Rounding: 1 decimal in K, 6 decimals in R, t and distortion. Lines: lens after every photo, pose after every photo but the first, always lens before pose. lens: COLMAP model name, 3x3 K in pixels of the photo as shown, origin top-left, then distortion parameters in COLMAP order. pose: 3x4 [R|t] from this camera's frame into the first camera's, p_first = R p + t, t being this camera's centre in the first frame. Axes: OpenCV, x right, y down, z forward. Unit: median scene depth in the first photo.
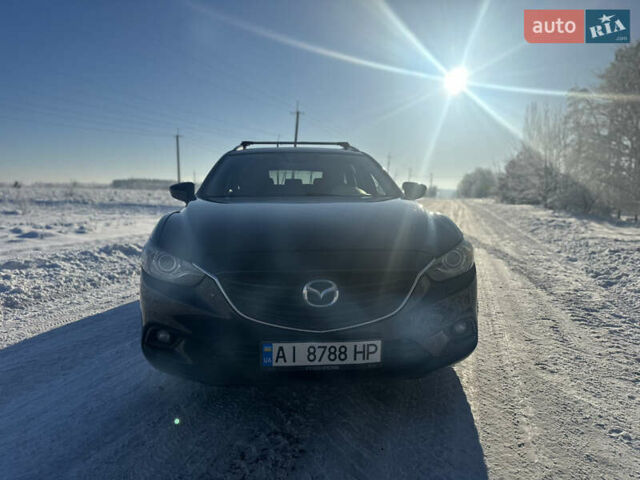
lens RADIAL K [[472.2, 0, 321.8], [0, 472.2, 235.9], [0, 0, 1]] dist [0.002454, -0.002574]
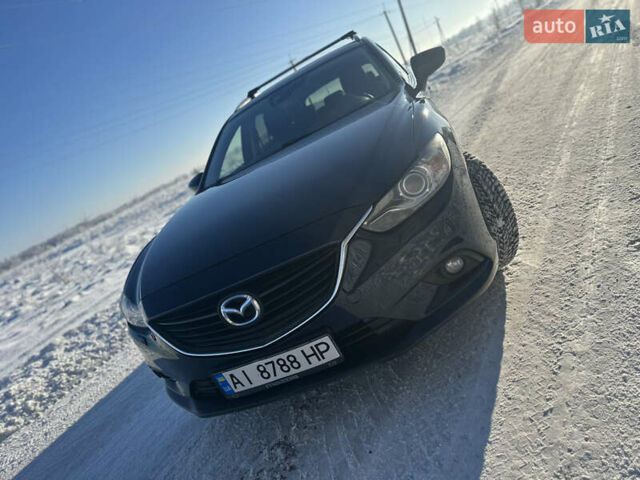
lens RADIAL K [[472.2, 0, 319.8], [0, 472.2, 240.4], [0, 0, 1]] dist [0.002454, -0.002574]
pose [[0.841766, -0.335275, -0.423108, 0.524878], [0.432549, 0.887832, 0.157022, -0.064277], [0.323003, -0.315190, 0.892370, 0.312757]]
